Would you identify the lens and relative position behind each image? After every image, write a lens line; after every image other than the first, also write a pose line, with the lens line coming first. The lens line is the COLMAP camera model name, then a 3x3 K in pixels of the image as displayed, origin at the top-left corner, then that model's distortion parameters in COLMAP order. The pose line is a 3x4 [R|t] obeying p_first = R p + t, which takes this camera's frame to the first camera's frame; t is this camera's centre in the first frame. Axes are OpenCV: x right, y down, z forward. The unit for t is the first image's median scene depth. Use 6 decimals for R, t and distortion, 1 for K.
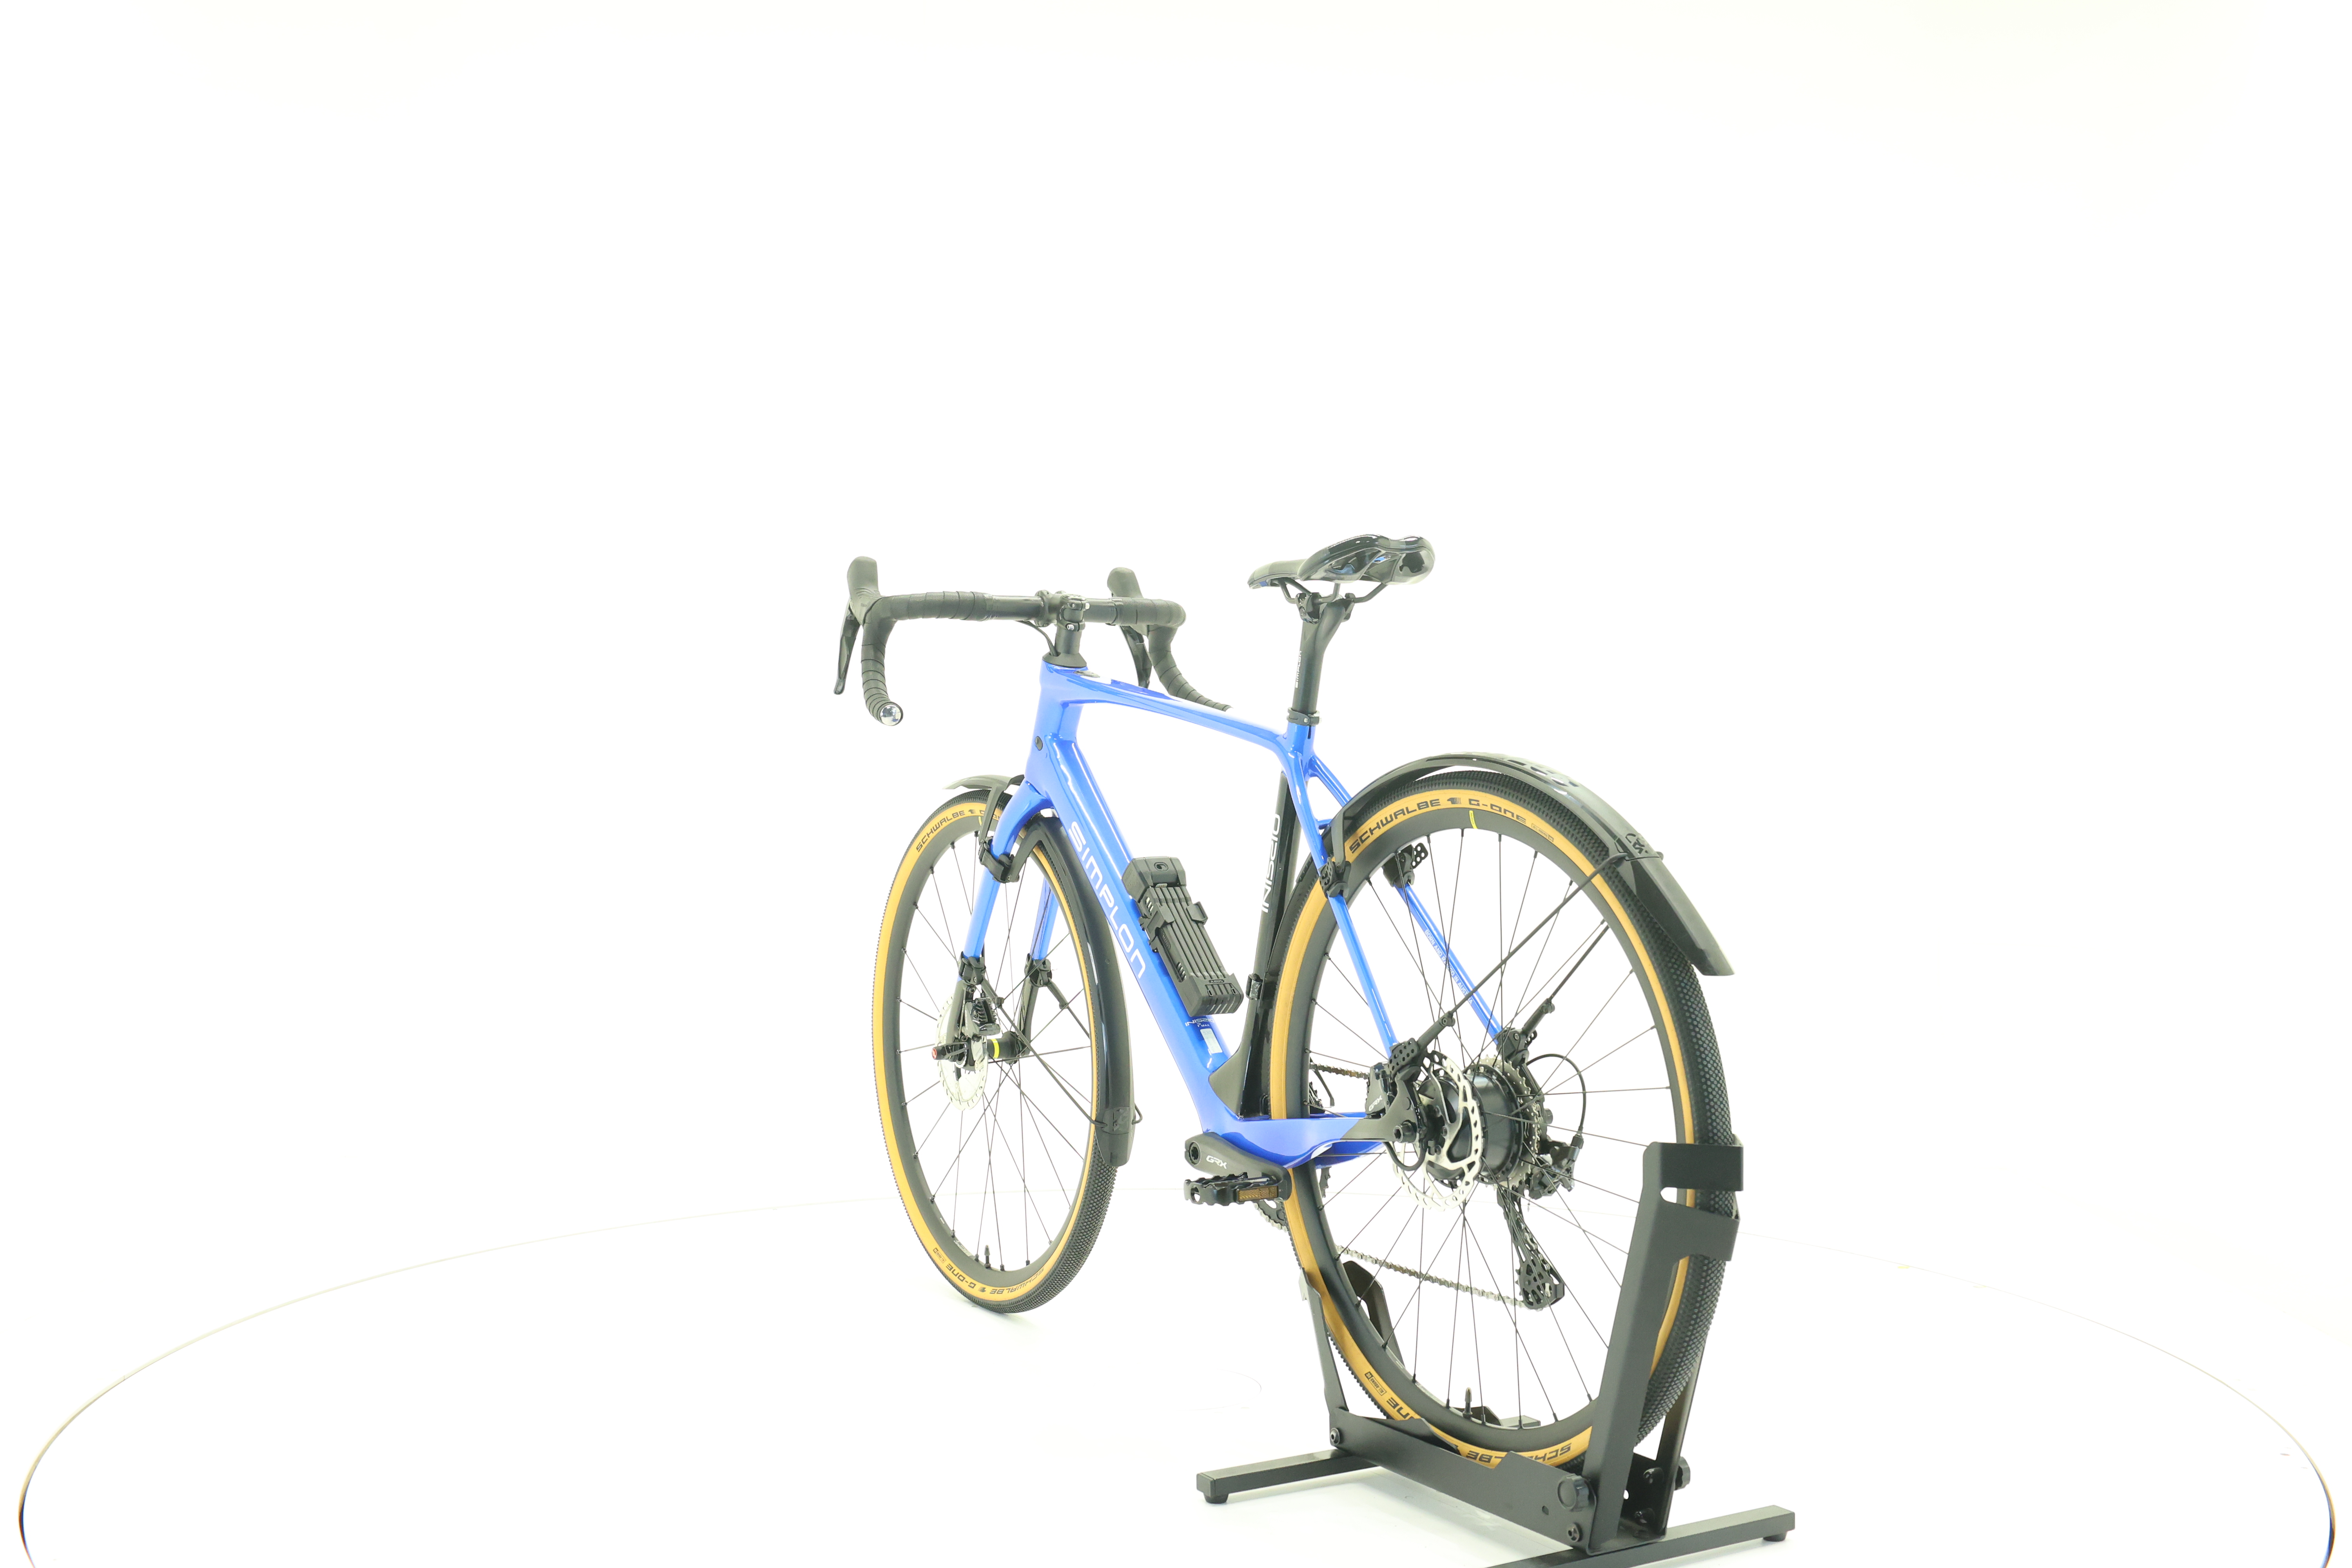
lens RADIAL K [[2502.8, 0, 1178.9], [0, 2502.8, 786.3], [0, 0, 1]] dist [0.001837, 0.000000]
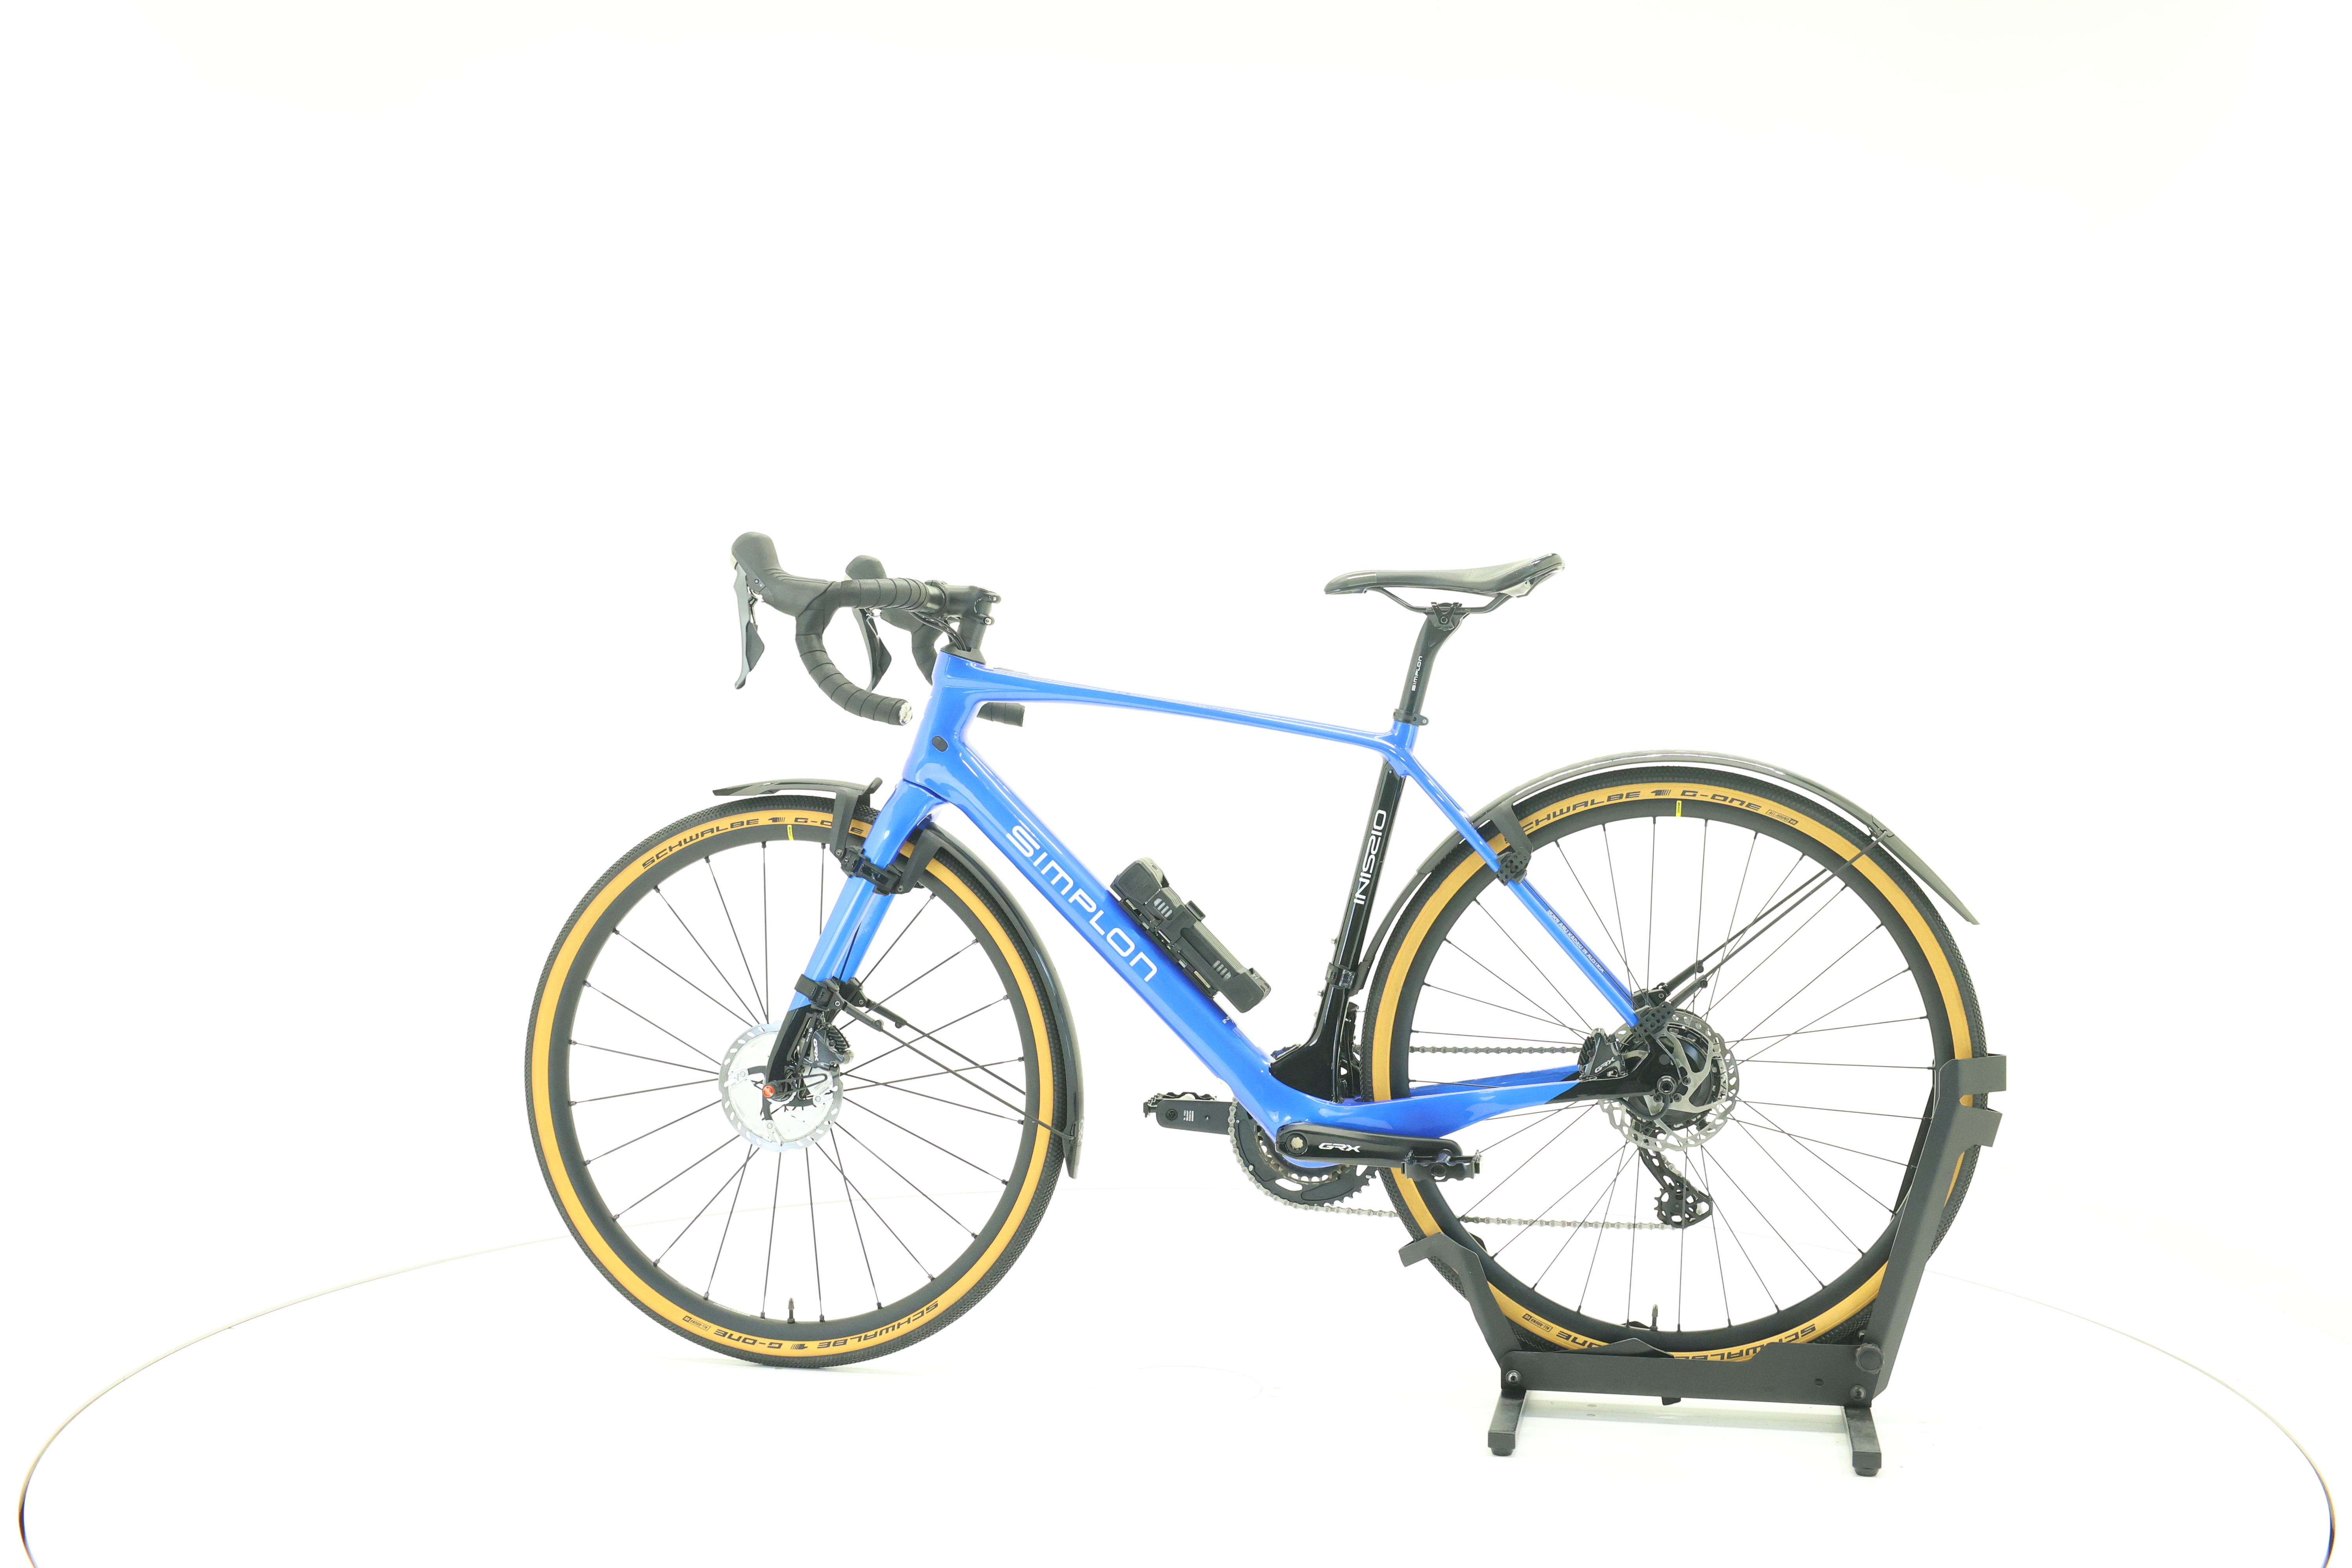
lens RADIAL K [[2502.8, 0, 1184.0], [0, 2502.8, 784.4], [0, 0, 1]] dist [0.001837, 0.000000]
pose [[0.678354, -0.017790, 0.734520, -0.776414], [0.015534, 0.999831, 0.009870, -0.011239], [-0.734571, 0.004715, 0.678515, 0.339500]]
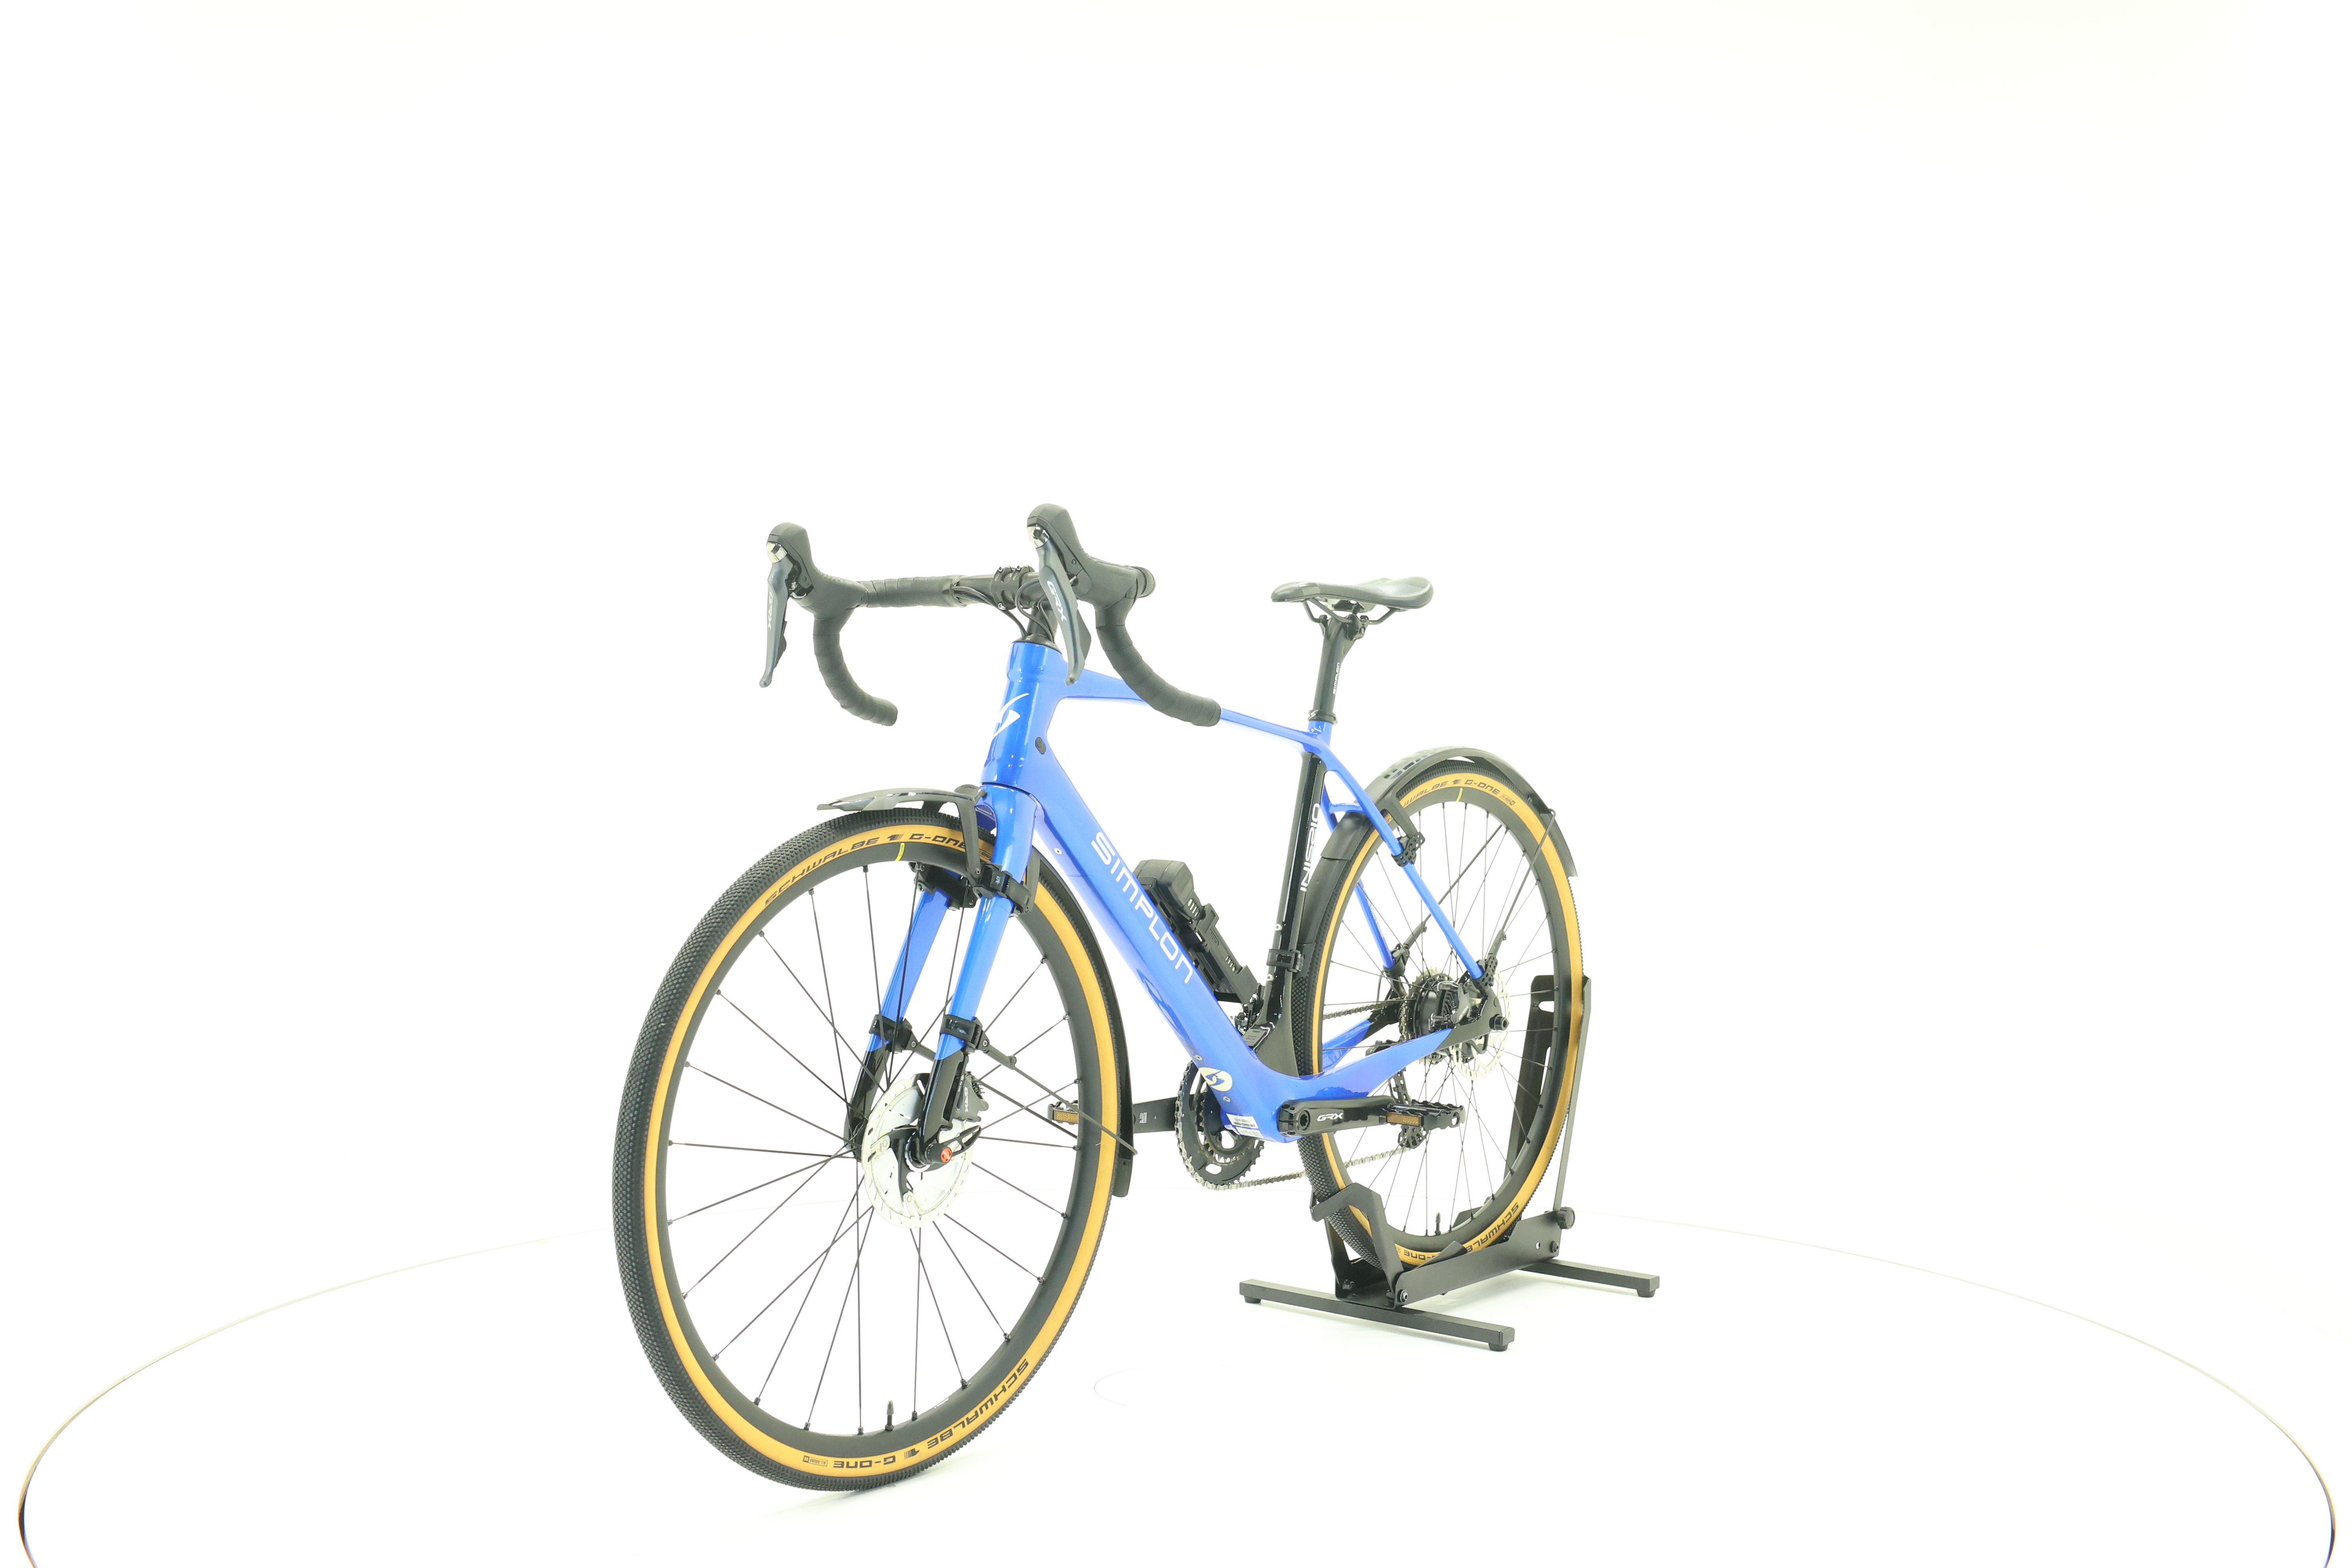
lens RADIAL K [[2502.8, 0, 1181.2], [0, 2502.8, 791.3], [0, 0, 1]] dist [0.001837, 0.000000]
pose [[-0.330876, -0.028812, 0.943234, -0.998280], [0.016554, 0.999203, 0.036328, -0.036385], [-0.943529, 0.027634, -0.330135, 1.408594]]
